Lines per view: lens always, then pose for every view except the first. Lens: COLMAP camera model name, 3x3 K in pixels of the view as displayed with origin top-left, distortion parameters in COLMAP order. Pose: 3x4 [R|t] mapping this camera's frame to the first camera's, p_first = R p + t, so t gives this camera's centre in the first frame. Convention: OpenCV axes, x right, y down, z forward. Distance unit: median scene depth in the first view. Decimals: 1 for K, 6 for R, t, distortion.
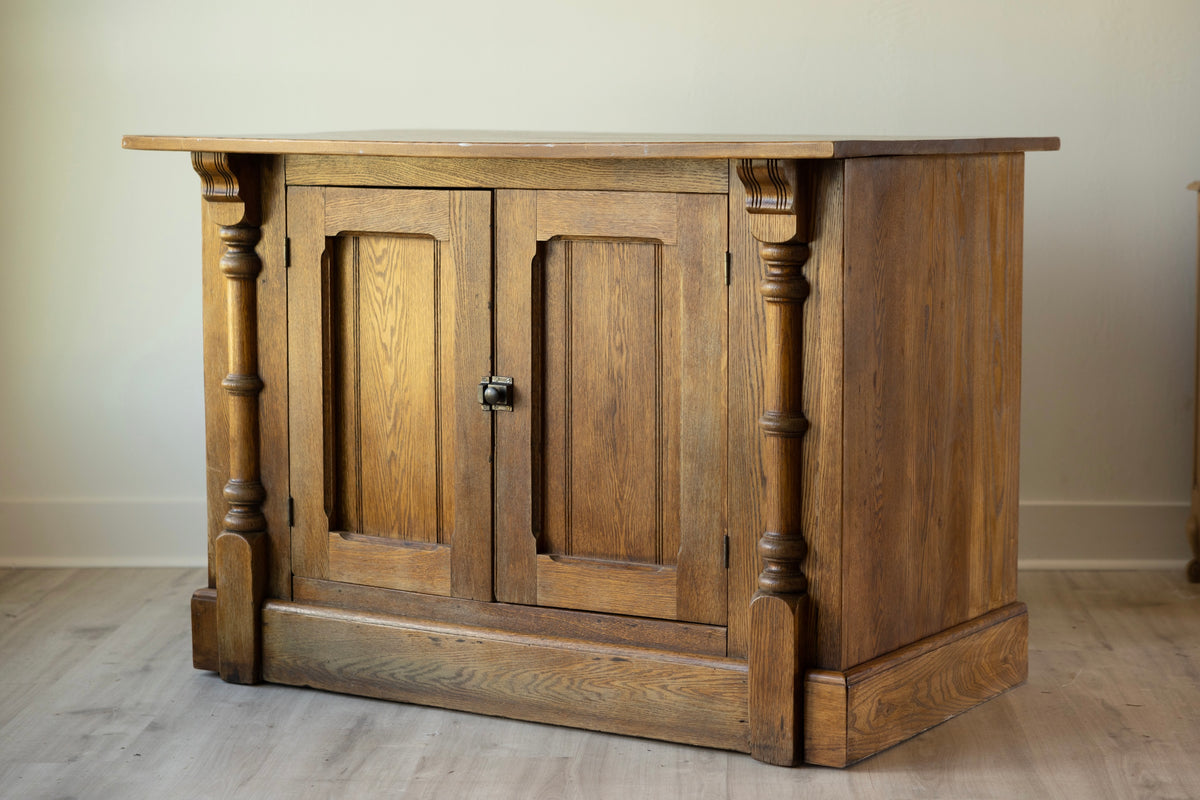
lens RADIAL K [[2521.7, 0, 650.7], [0, 2521.7, 371.0], [0, 0, 1]] dist [0.009512, 0.243151]
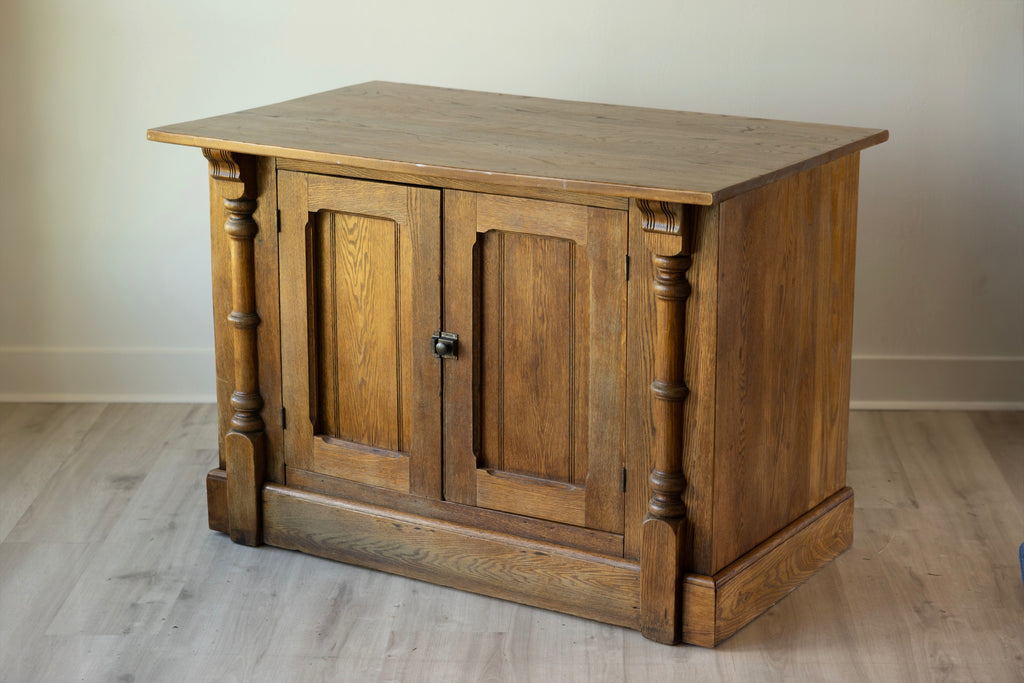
lens RADIAL K [[2114.4, 0, 513.9], [0, 2114.4, 314.6], [0, 0, 1]] dist [-0.005158, 0.335660]
pose [[0.999965, 0.002080, -0.008158, -0.017538], [-0.000869, 0.989315, 0.145792, -0.167022], [0.008374, -0.145779, 0.989282, -0.065280]]
